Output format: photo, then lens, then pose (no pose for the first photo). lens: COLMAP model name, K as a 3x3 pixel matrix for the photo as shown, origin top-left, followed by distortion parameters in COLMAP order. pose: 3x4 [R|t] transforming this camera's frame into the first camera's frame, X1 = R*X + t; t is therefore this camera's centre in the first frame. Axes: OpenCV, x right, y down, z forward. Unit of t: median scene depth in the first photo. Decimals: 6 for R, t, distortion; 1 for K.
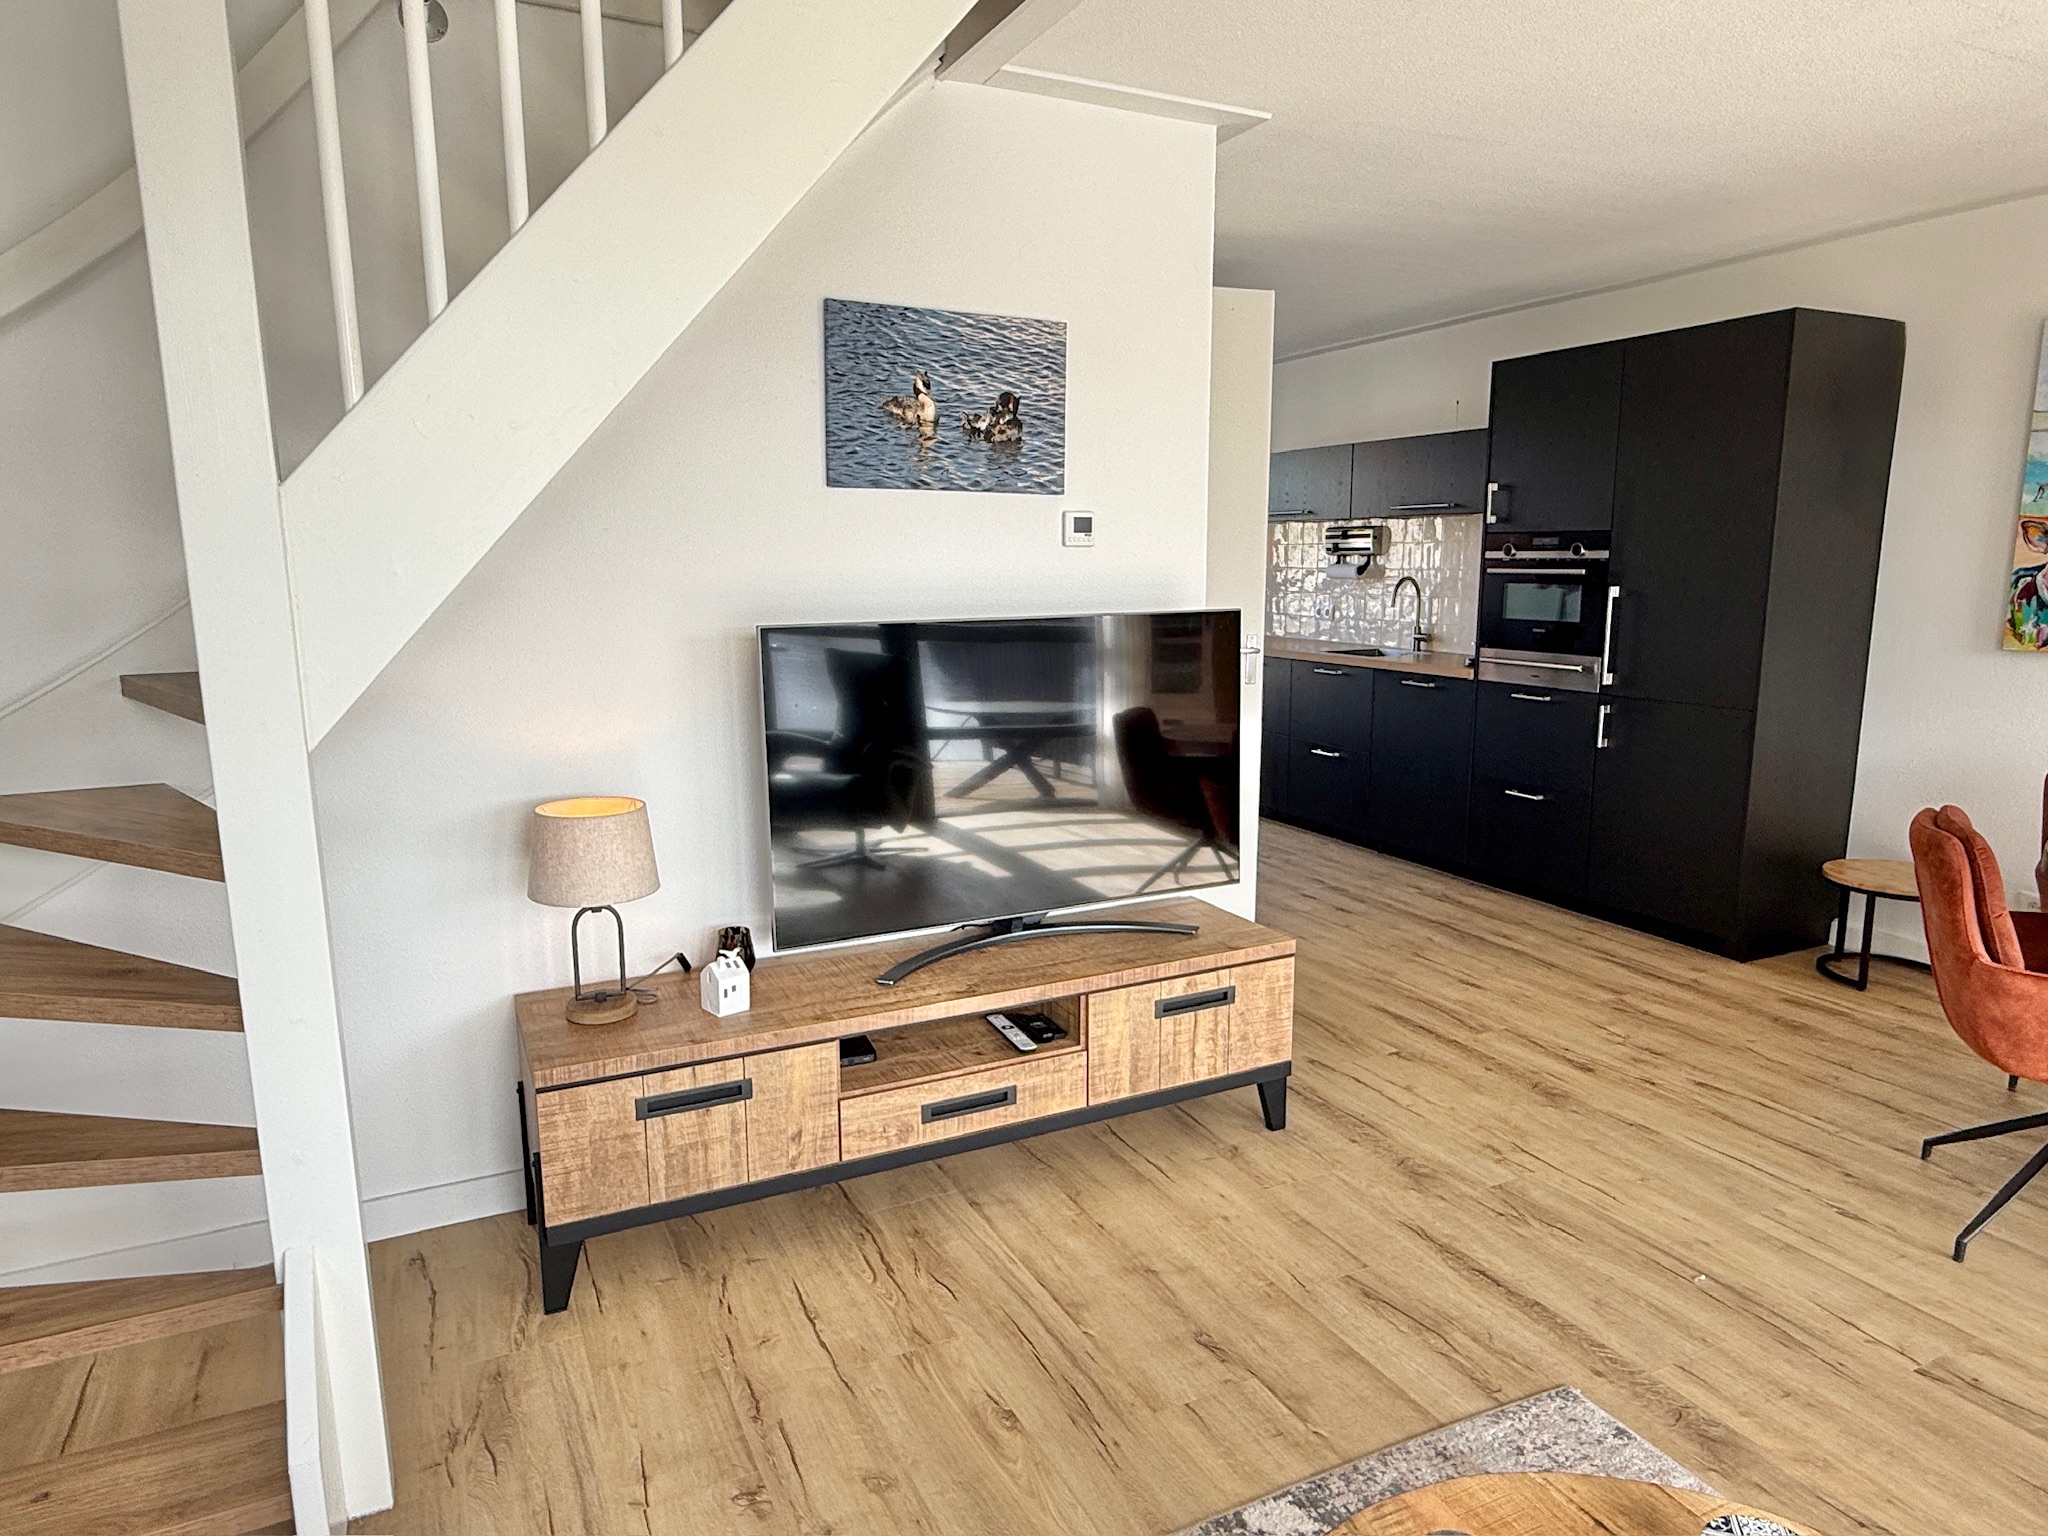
lens RADIAL K [[1262.4, 0, 1014.1], [0, 1262.4, 773.7], [0, 0, 1]] dist [-0.006144, 0.006990]
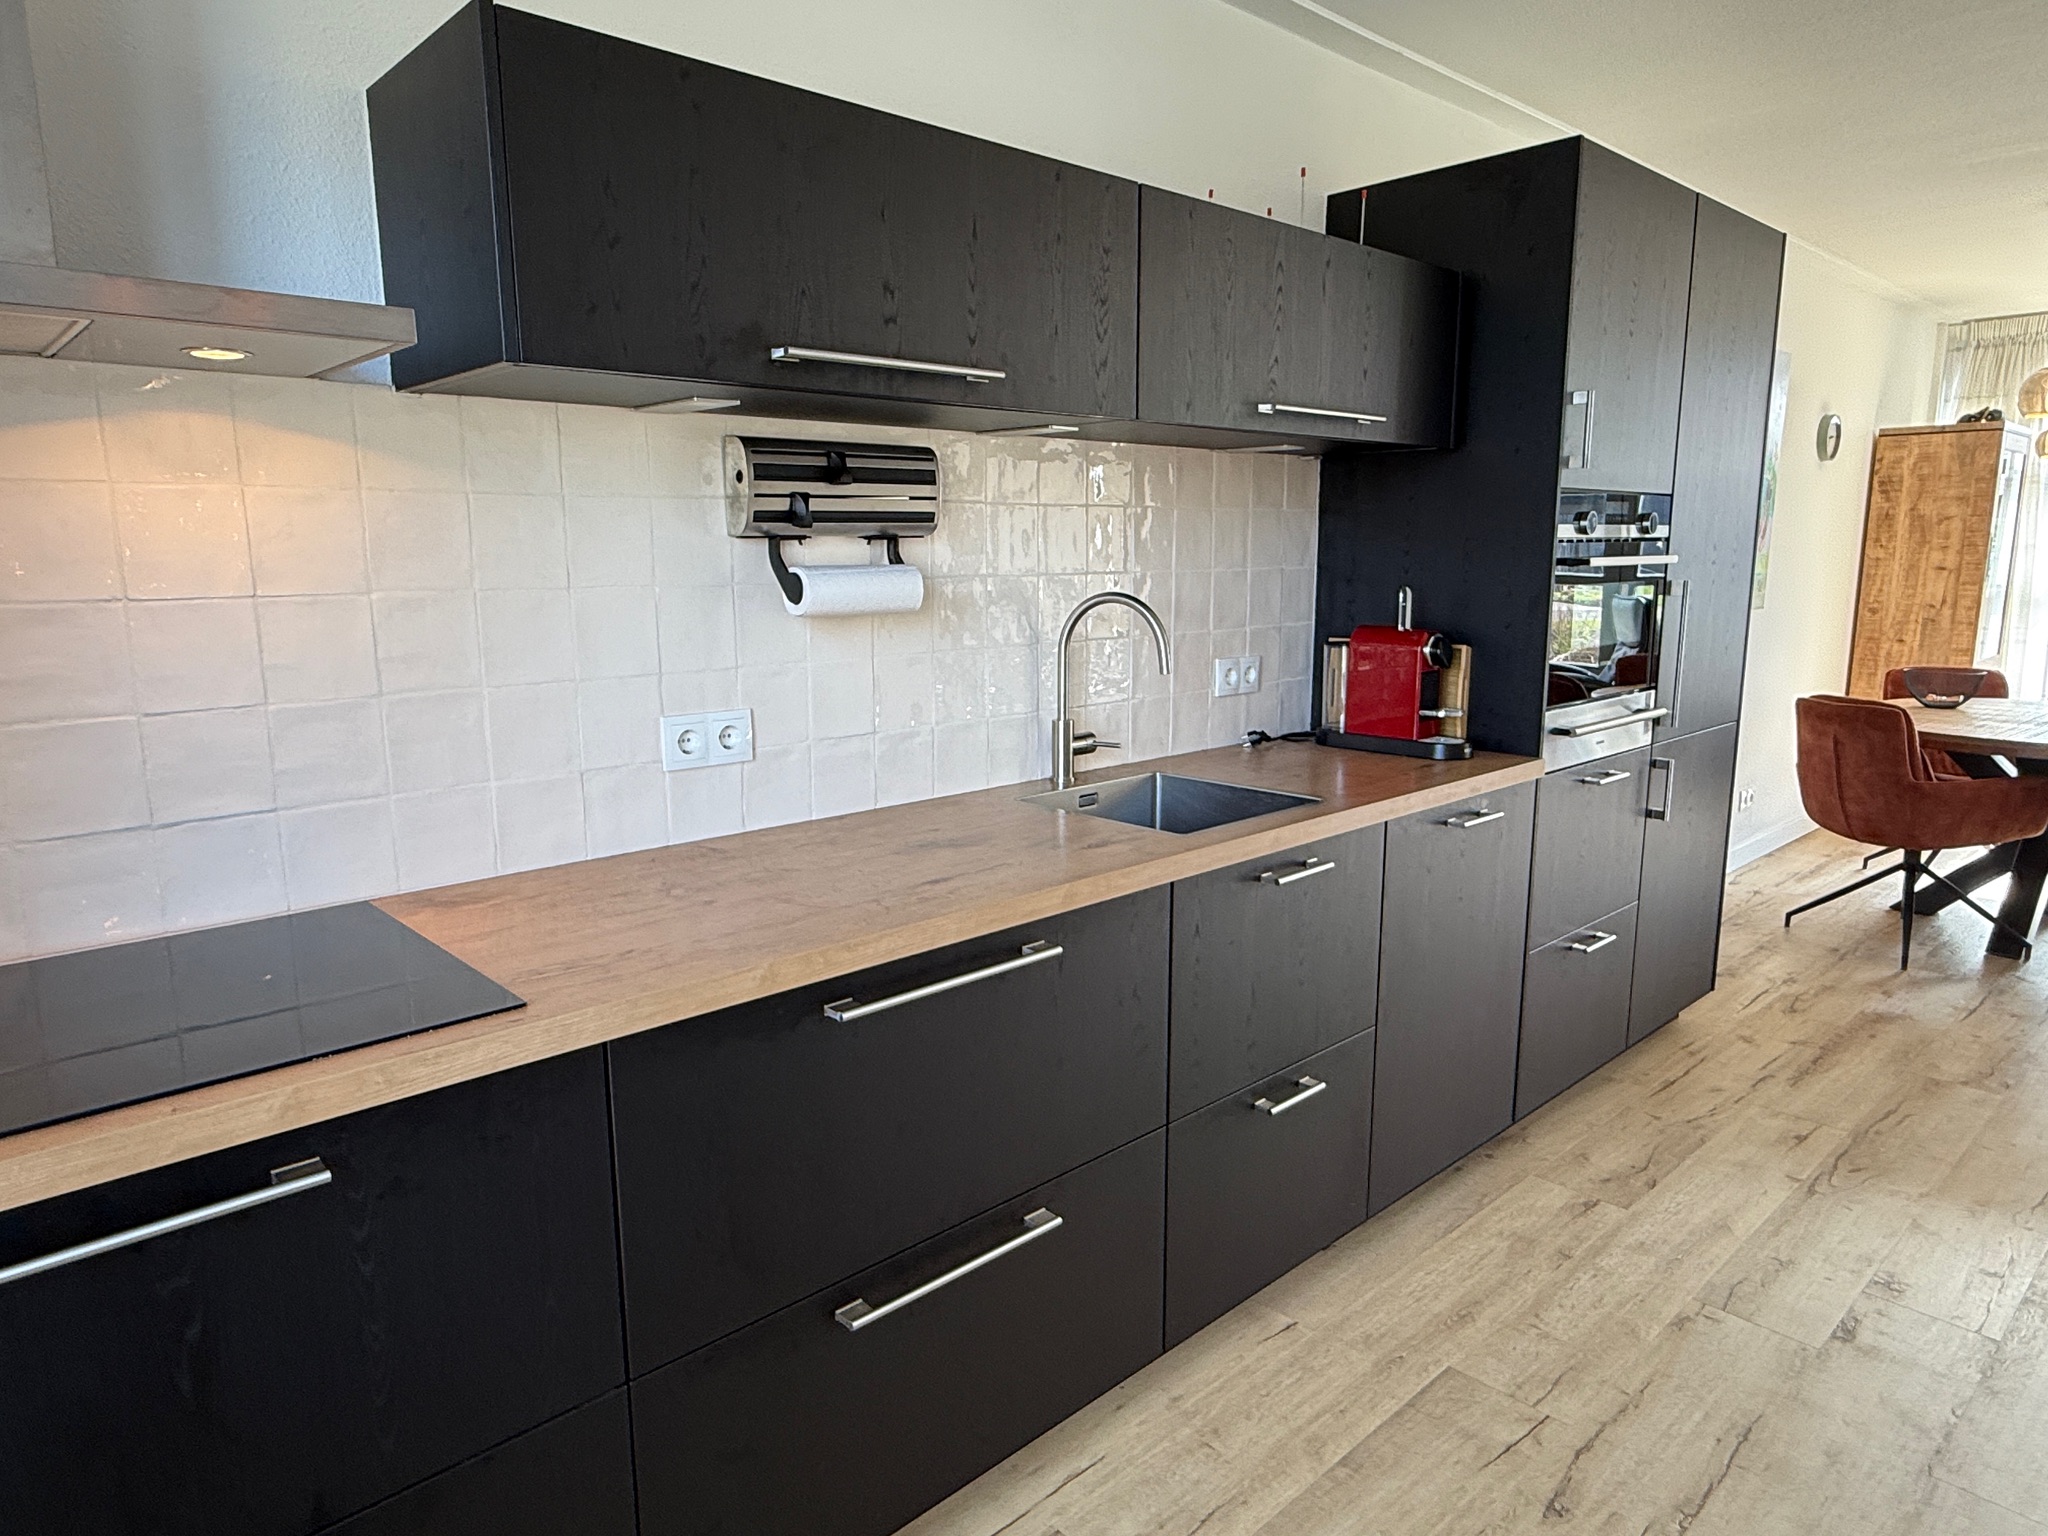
lens RADIAL K [[1262.4, 0, 1023.4], [0, 1262.4, 776.2], [0, 0, 1]] dist [-0.006144, 0.006990]
pose [[-0.294872, -0.162696, 0.941584, -0.057075], [0.174336, 0.959698, 0.220422, -0.238675], [-0.939498, 0.229149, -0.254625, 1.412827]]
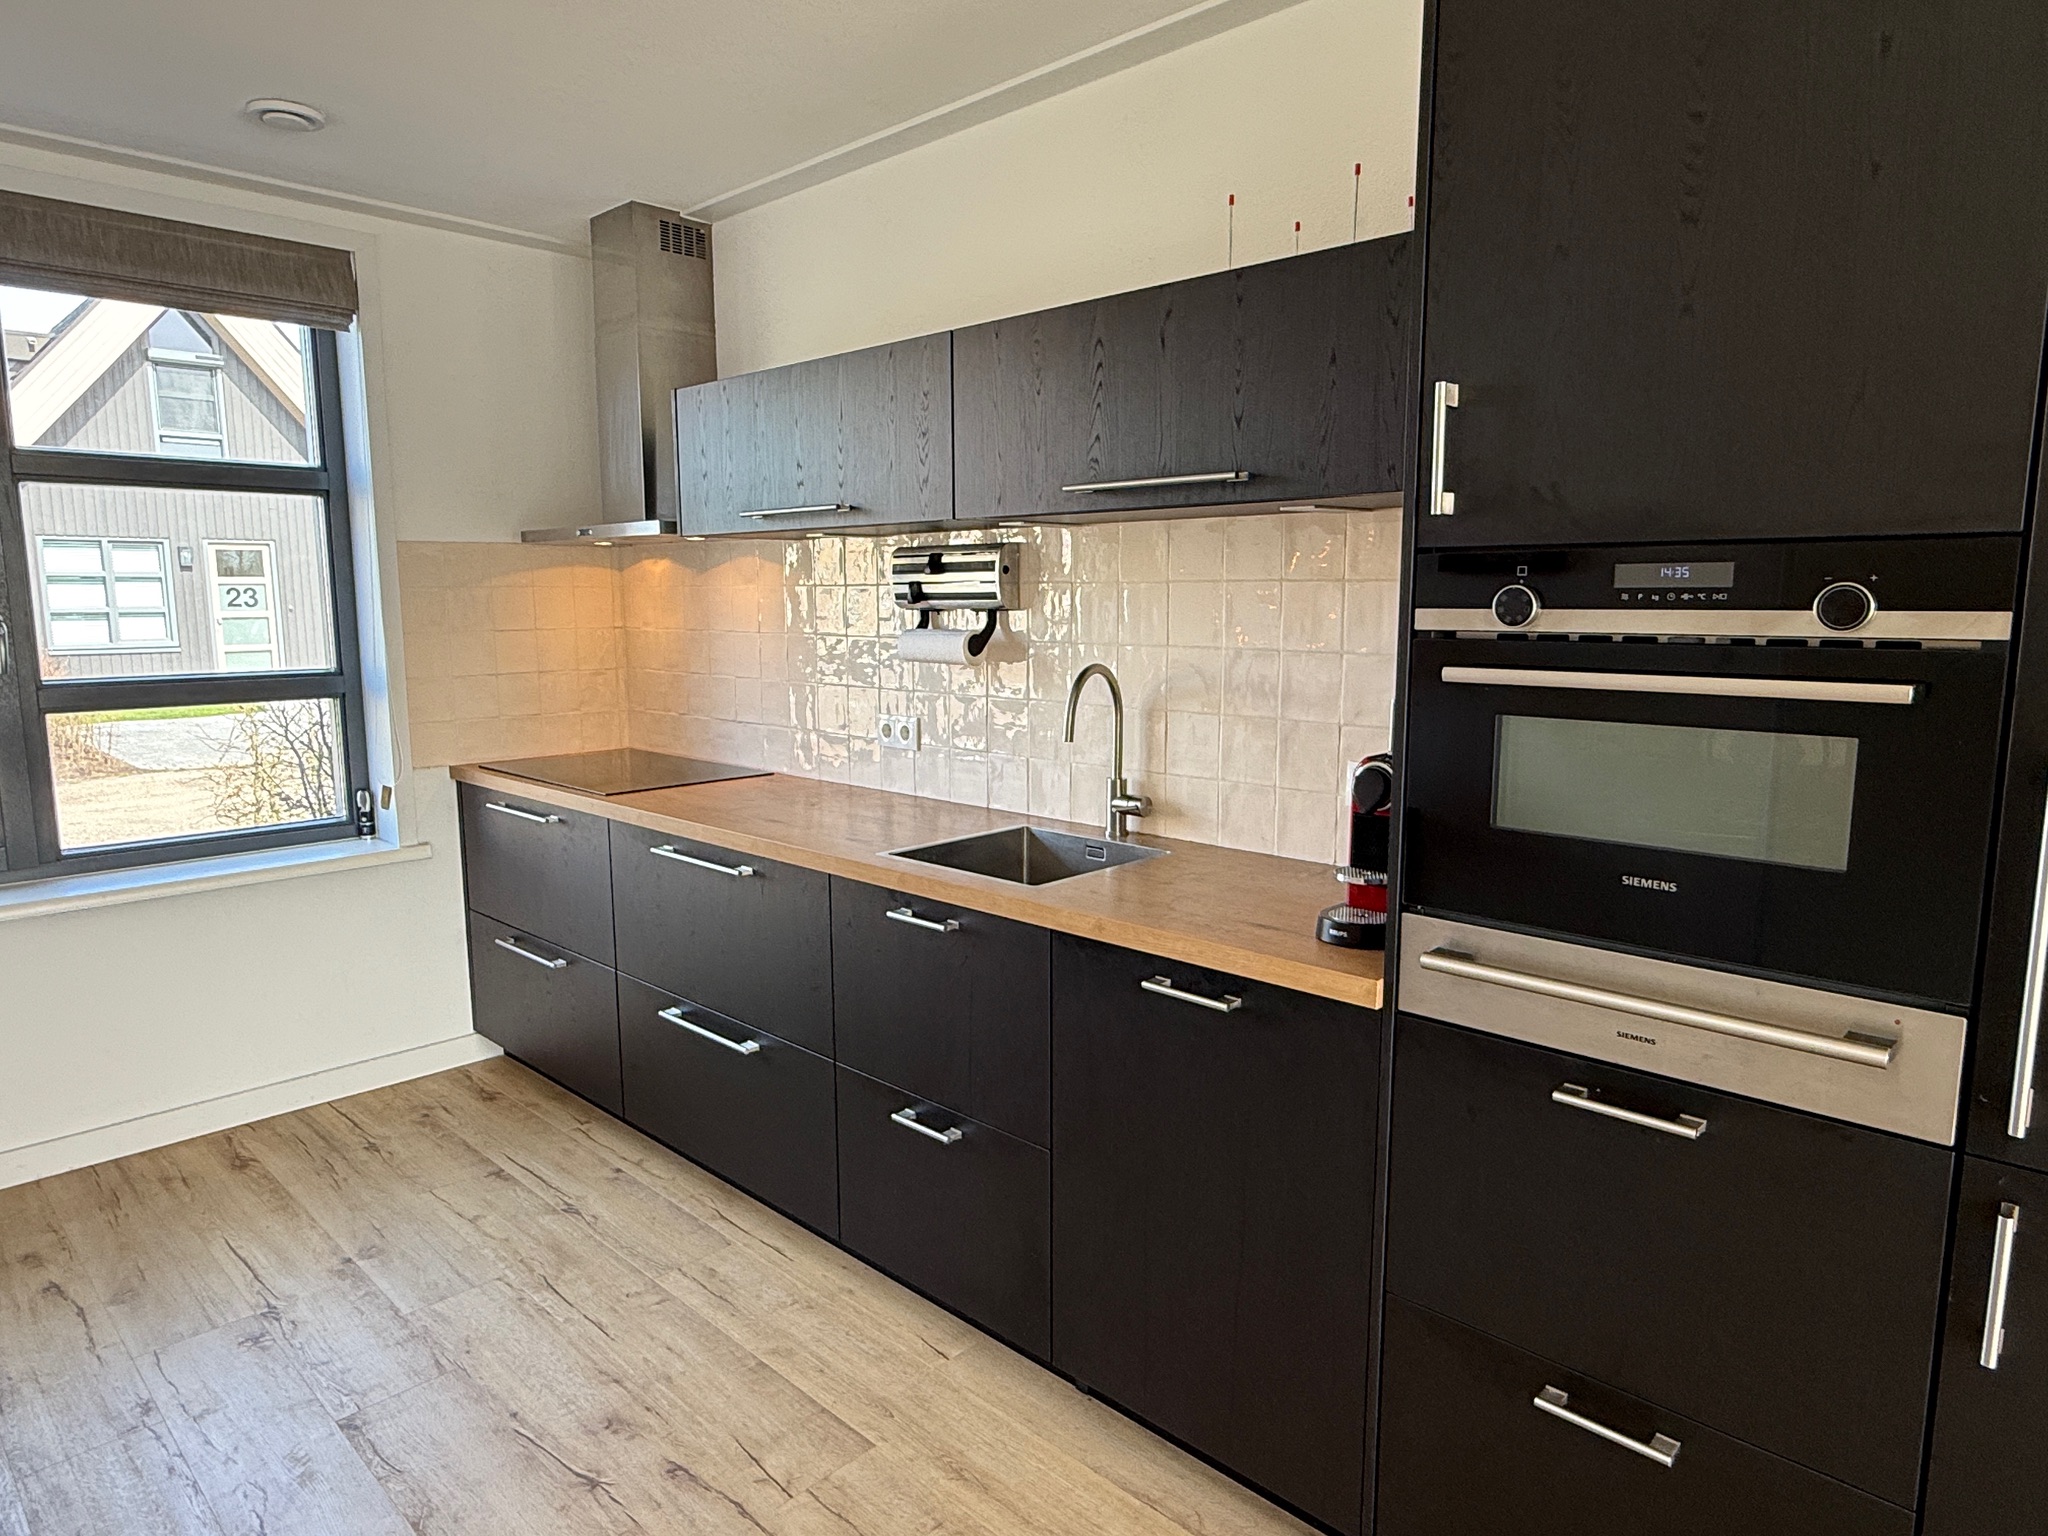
lens RADIAL K [[1262.4, 0, 1016.8], [0, 1262.4, 771.1], [0, 0, 1]] dist [-0.006144, 0.006990]
pose [[0.941516, -0.044885, 0.333966, 0.186259], [0.056378, 0.998102, -0.024795, -0.140638], [-0.332219, 0.042173, 0.942259, 0.777960]]
